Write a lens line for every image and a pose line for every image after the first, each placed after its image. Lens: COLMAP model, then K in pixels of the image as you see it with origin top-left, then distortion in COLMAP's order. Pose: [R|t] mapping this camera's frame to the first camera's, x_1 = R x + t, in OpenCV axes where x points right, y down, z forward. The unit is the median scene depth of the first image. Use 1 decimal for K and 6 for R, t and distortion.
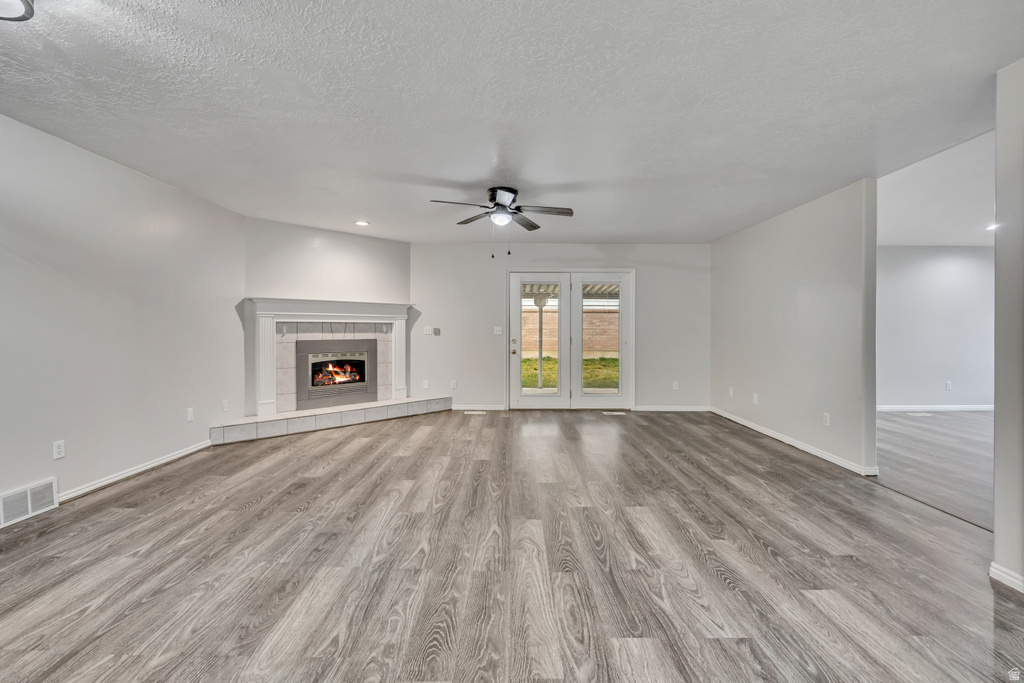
lens RADIAL K [[448.4, 0, 515.3], [0, 448.4, 335.4], [0, 0, 1]] dist [-0.013734, -0.000118]
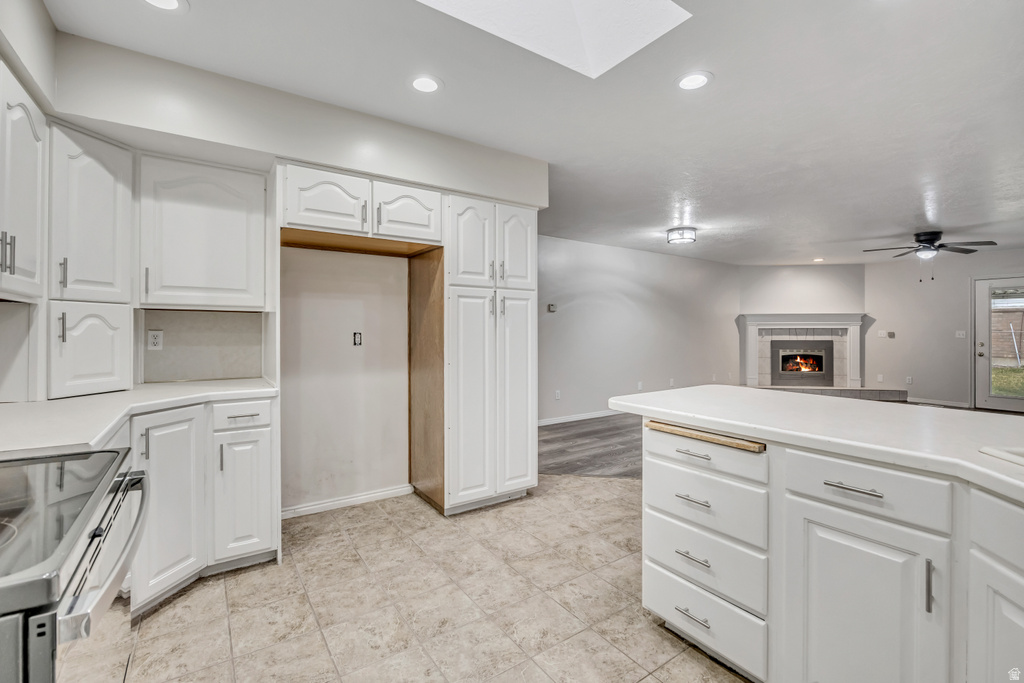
lens RADIAL K [[448.4, 0, 510.1], [0, 448.4, 327.7], [0, 0, 1]] dist [-0.013734, -0.000118]
pose [[0.555118, -0.005047, -0.831756, 0.275820], [-0.008281, 0.999899, -0.011594, -0.006344], [0.831730, 0.013323, 0.555020, -0.573692]]
